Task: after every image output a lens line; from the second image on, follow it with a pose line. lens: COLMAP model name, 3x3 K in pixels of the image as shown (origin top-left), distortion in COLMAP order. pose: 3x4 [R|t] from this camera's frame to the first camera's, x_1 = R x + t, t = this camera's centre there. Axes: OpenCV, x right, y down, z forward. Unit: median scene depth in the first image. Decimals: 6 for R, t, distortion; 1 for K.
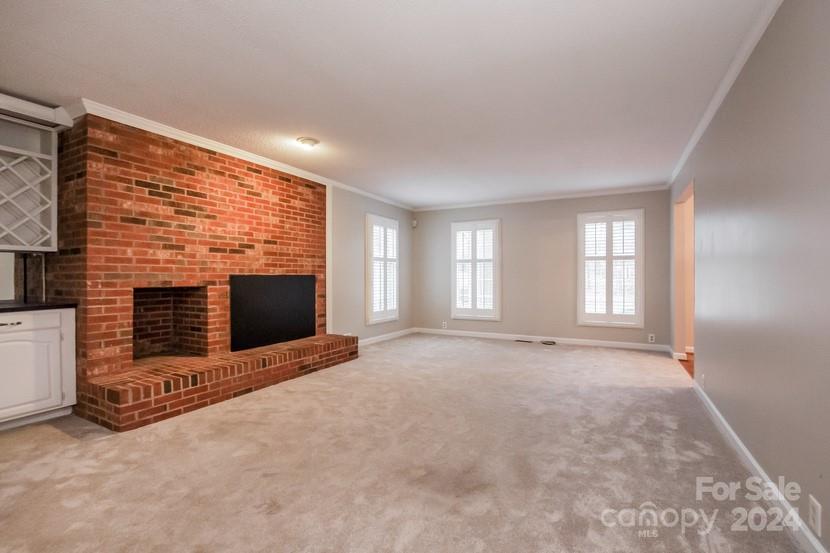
lens RADIAL K [[366.3, 0, 415.3], [0, 366.3, 276.5], [0, 0, 1]] dist [-0.007504, -0.000360]
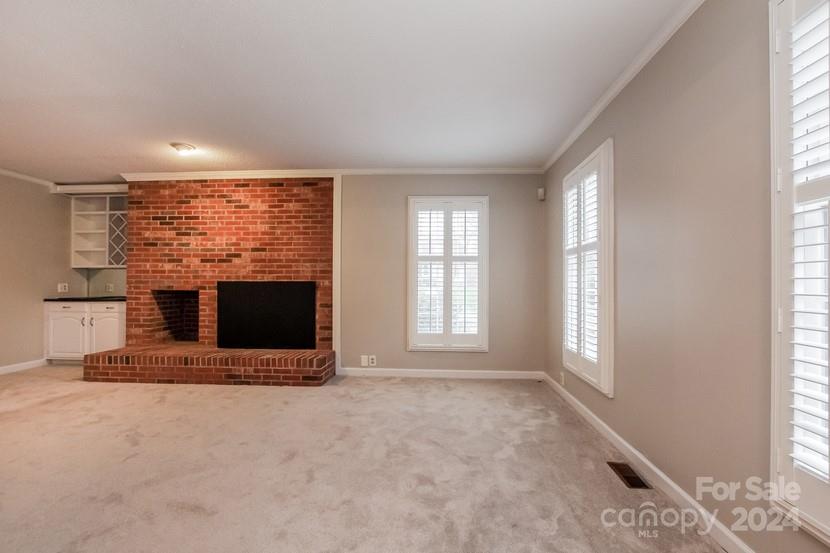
lens RADIAL K [[366.3, 0, 418.8], [0, 366.3, 281.4], [0, 0, 1]] dist [-0.007504, -0.000360]
pose [[0.432839, -0.003875, -0.901463, 0.835464], [-0.004568, 0.999968, -0.006491, 0.000440], [0.901460, 0.006927, 0.432808, 1.095747]]
